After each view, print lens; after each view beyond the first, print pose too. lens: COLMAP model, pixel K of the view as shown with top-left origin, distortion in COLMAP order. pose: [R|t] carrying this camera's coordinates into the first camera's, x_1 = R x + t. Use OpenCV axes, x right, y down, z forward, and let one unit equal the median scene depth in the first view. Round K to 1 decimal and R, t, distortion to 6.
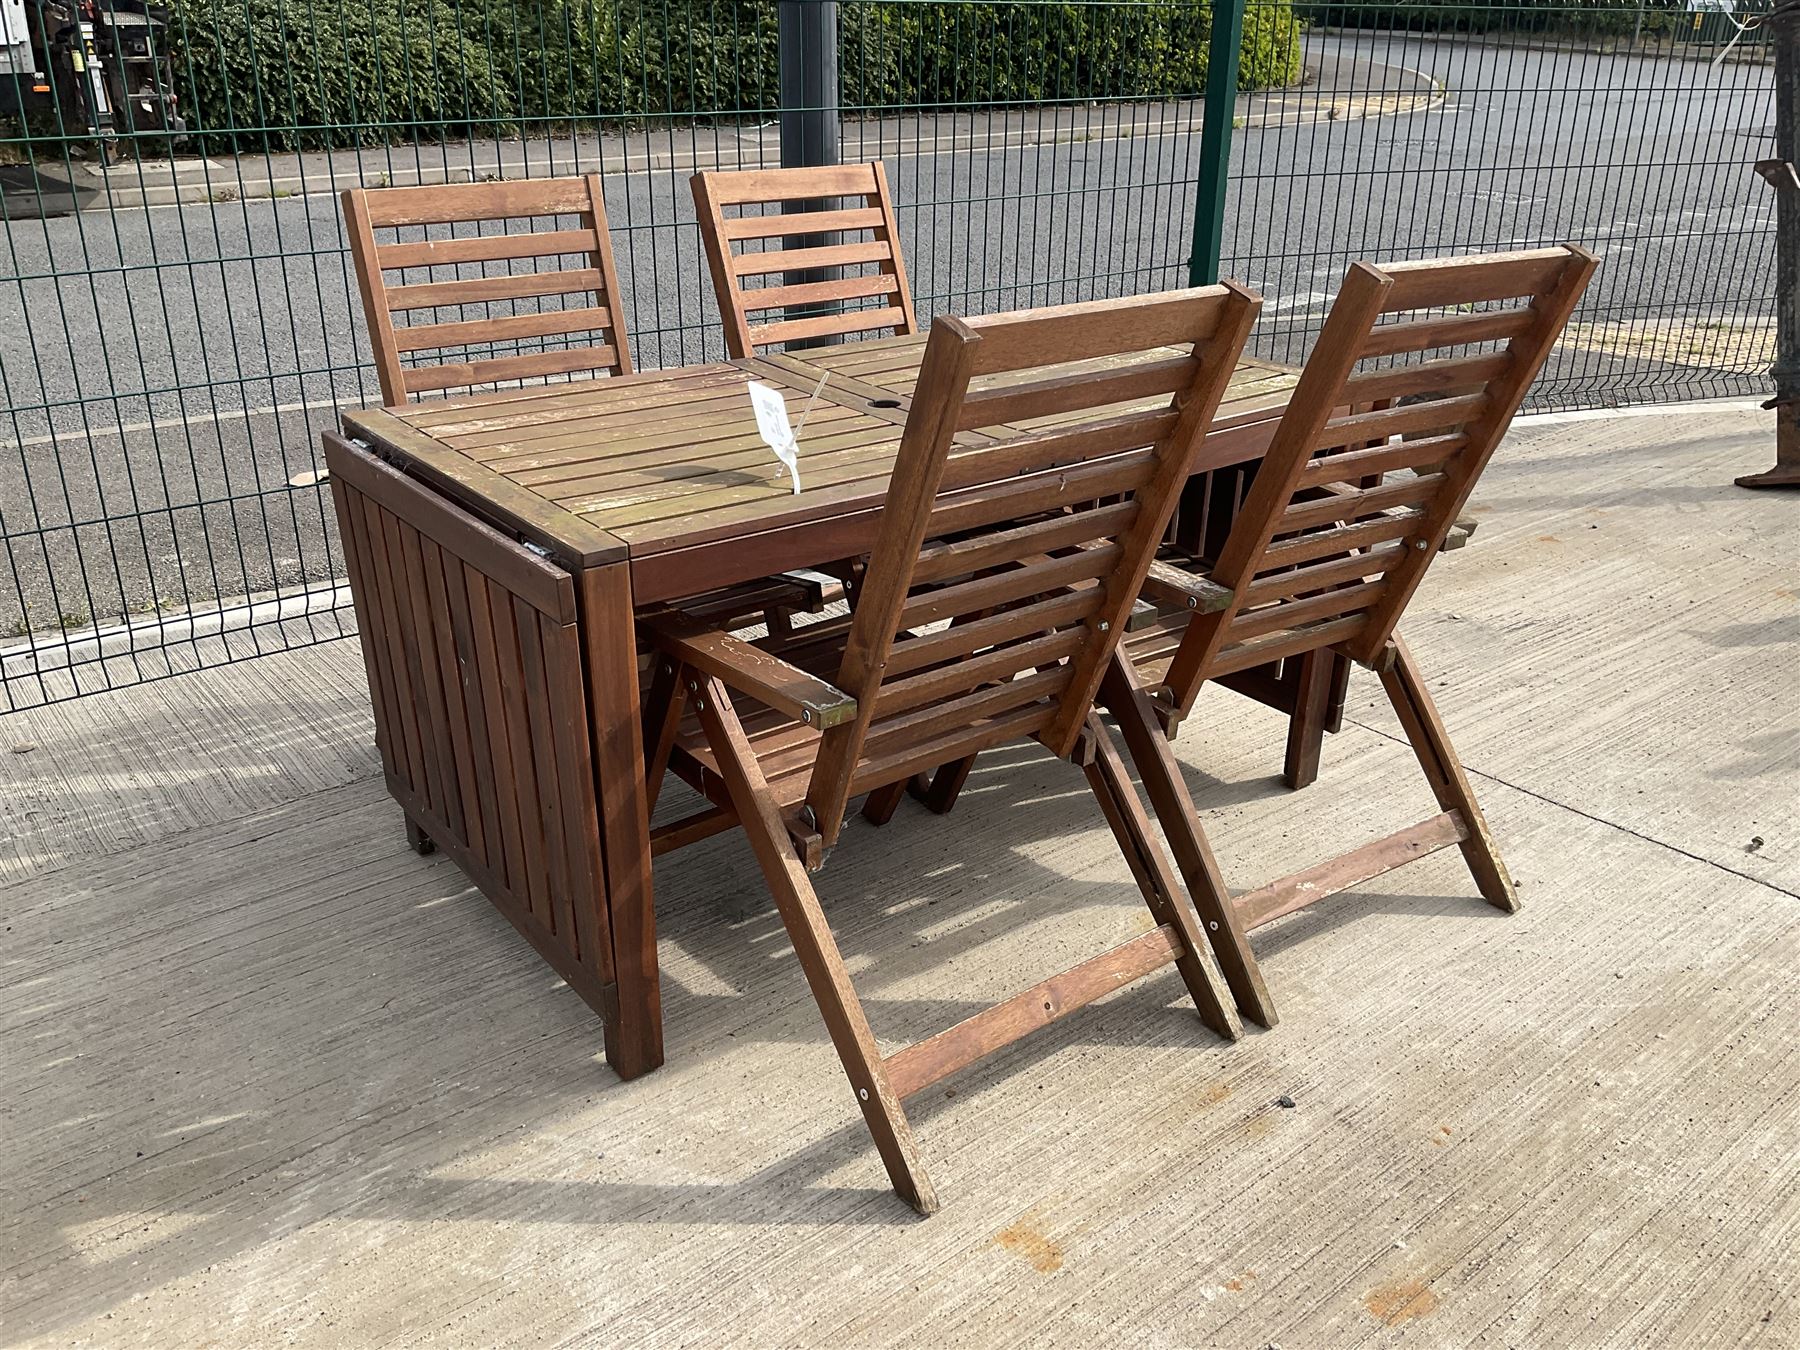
lens RADIAL K [[1494.5, 0, 898.3], [0, 1494.5, 679.5], [0, 0, 1]] dist [0.060493, -0.116311]
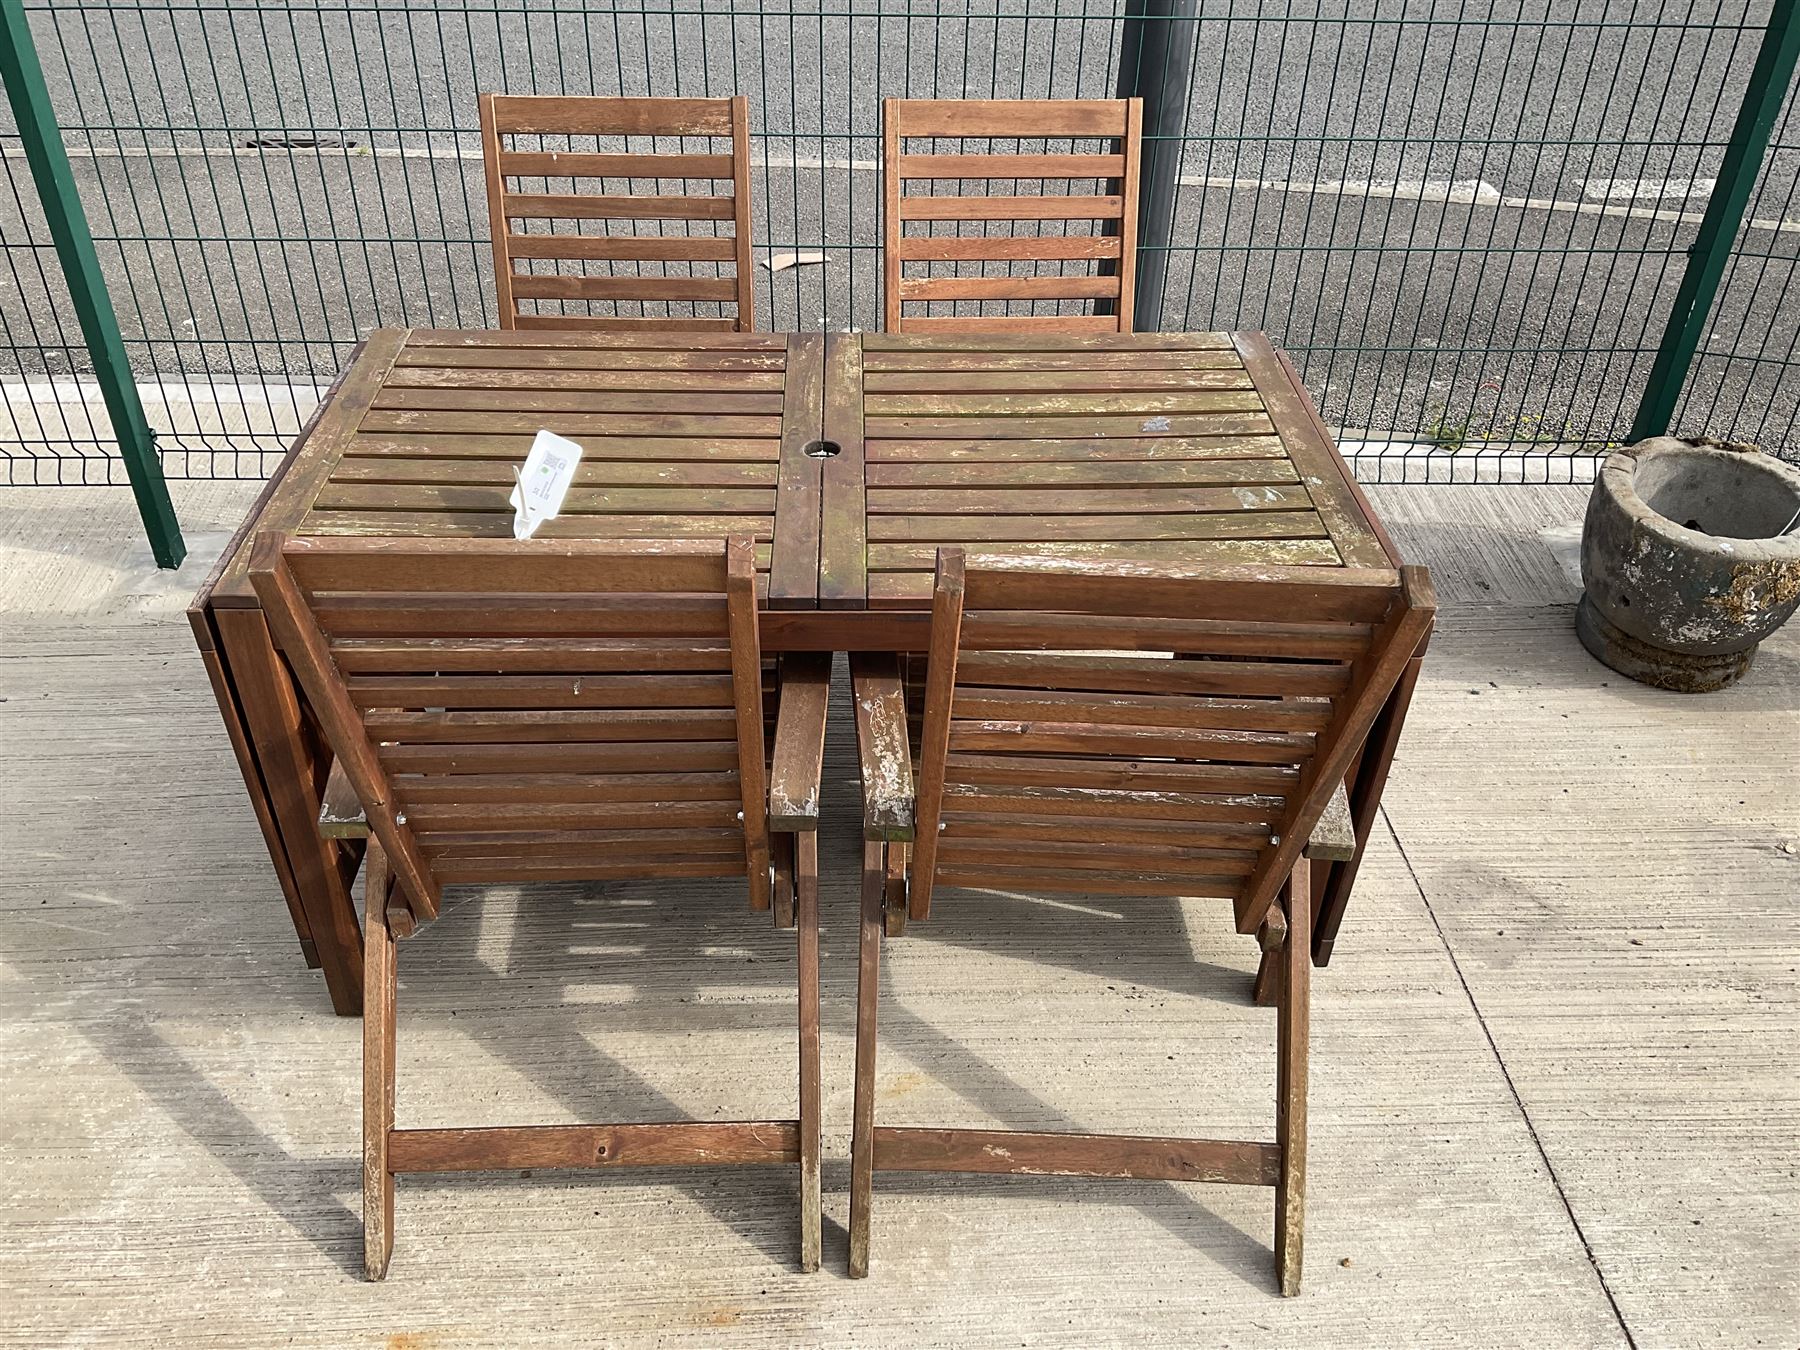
lens RADIAL K [[1495.1, 0, 900.0], [0, 1495.1, 675.0], [0, 0, 1]] dist [0.065521, -0.133830]
pose [[0.812964, 0.350097, -0.465318, 0.564280], [-0.247919, 0.931138, 0.267428, -0.354089], [0.526901, -0.102049, 0.843778, 0.288872]]
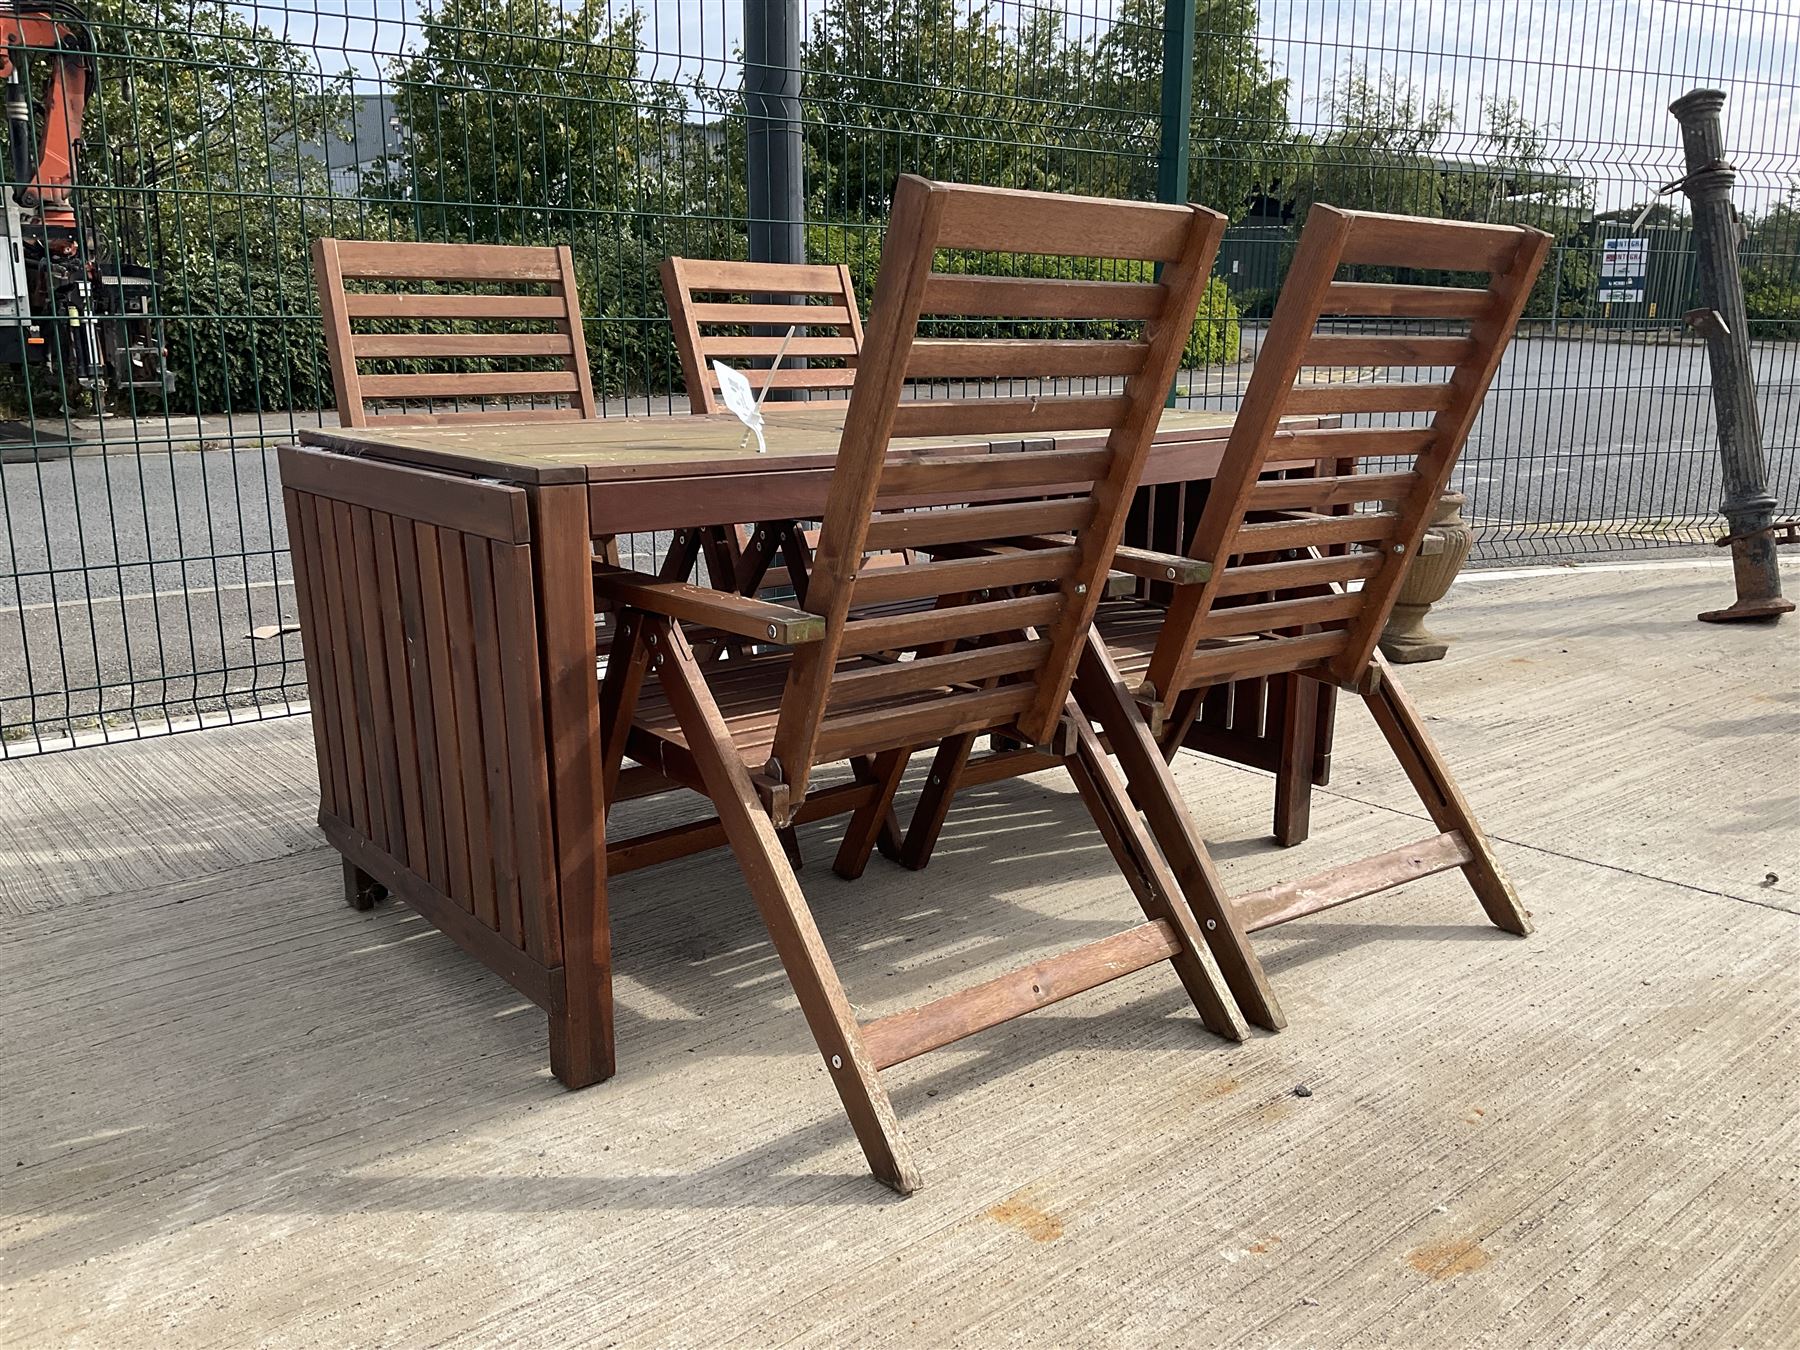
lens RADIAL K [[1494.5, 0, 898.3], [0, 1494.5, 679.5], [0, 0, 1]] dist [0.060493, -0.116311]
pose [[0.999692, -0.013077, 0.021080, -0.001524], [0.016745, 0.982684, -0.184532, 0.186482], [-0.018302, 0.184828, 0.982600, 0.061053]]
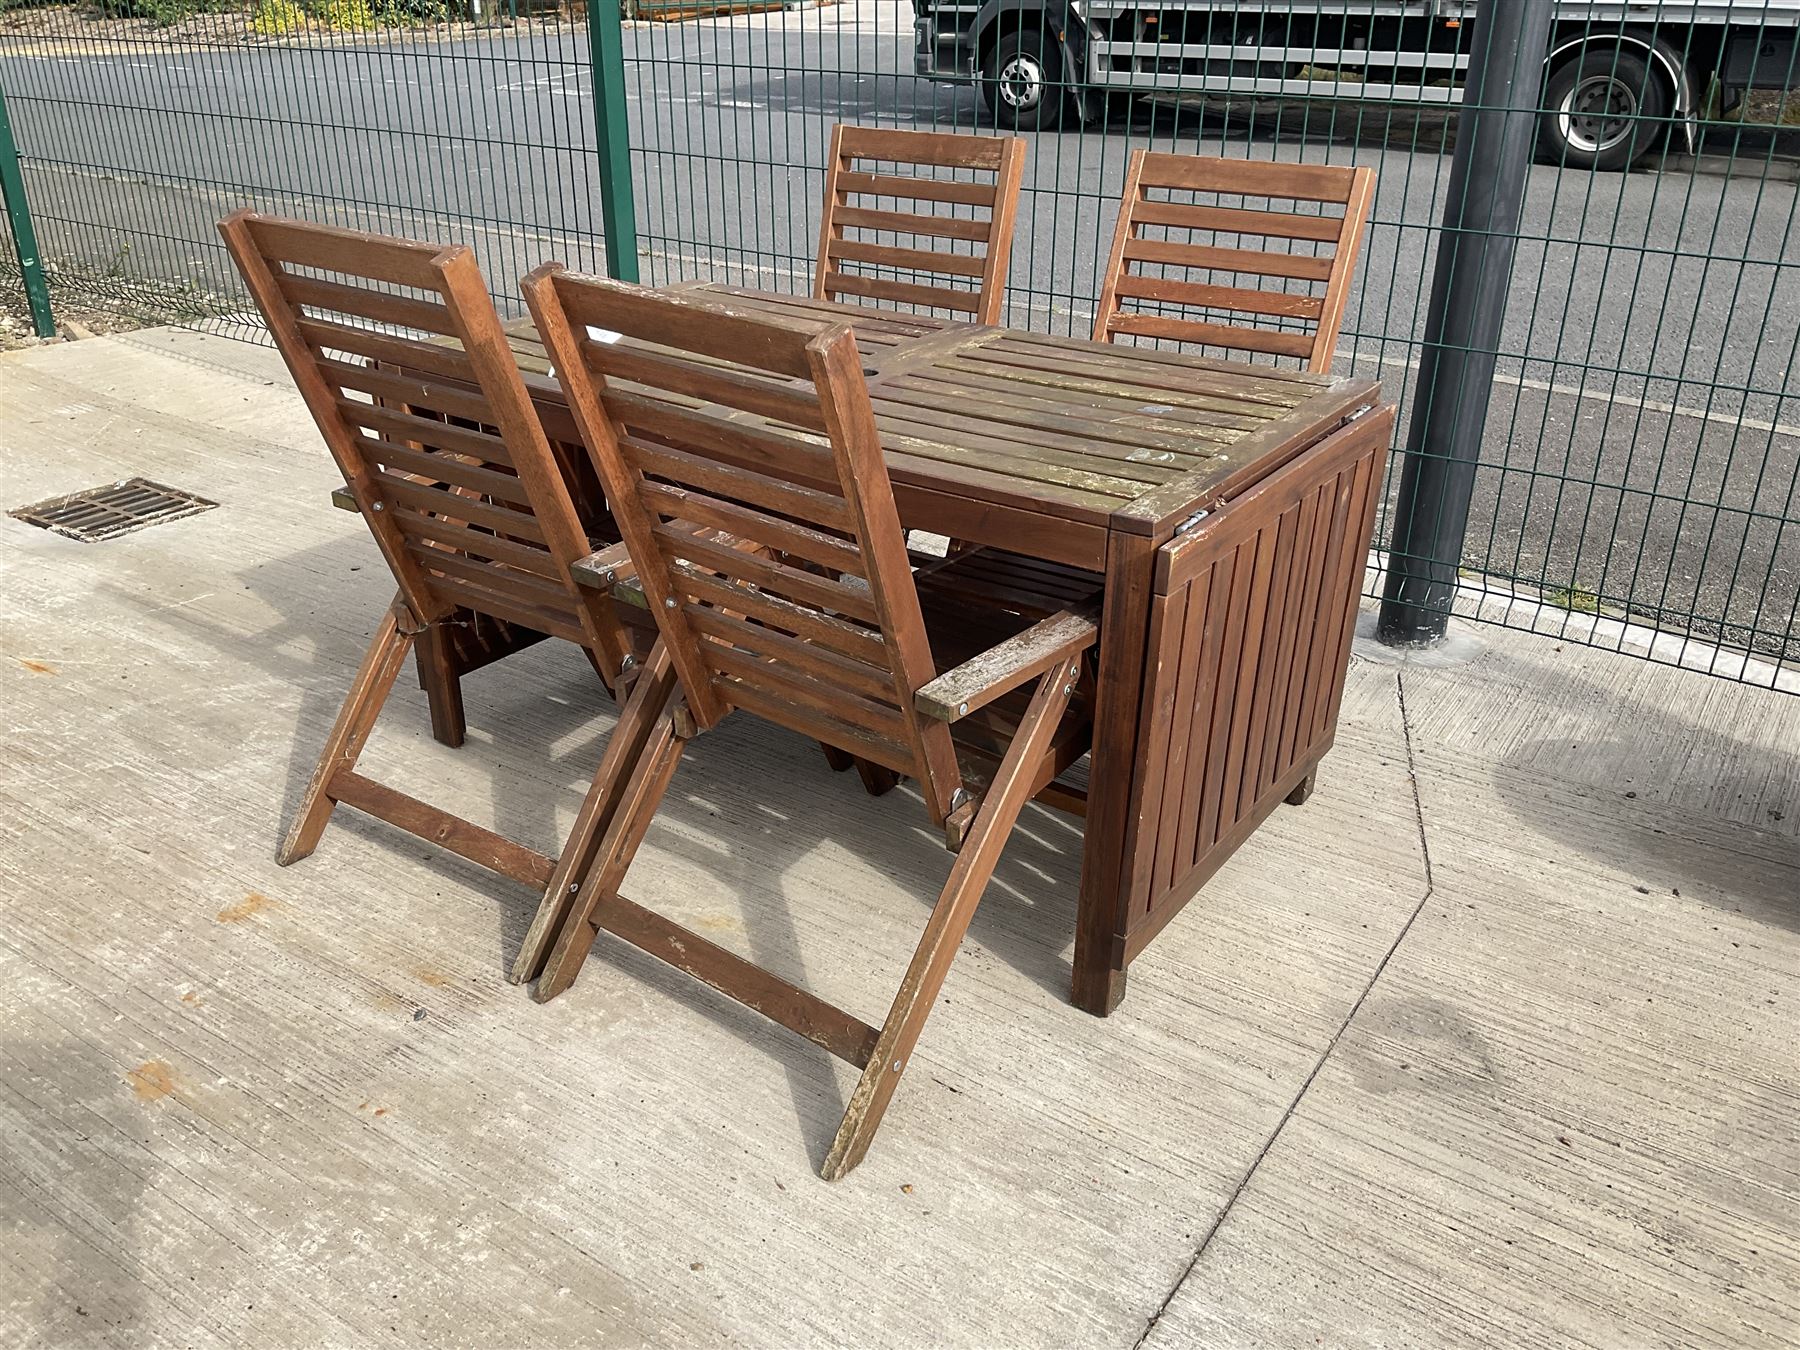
lens RADIAL K [[1494.5, 0, 898.3], [0, 1494.5, 679.5], [0, 0, 1]] dist [0.060493, -0.116311]
pose [[0.302710, 0.410366, -0.860213, 1.106979], [-0.390115, 0.876836, 0.281014, -0.340072], [0.869585, 0.250516, 0.425516, 0.726671]]
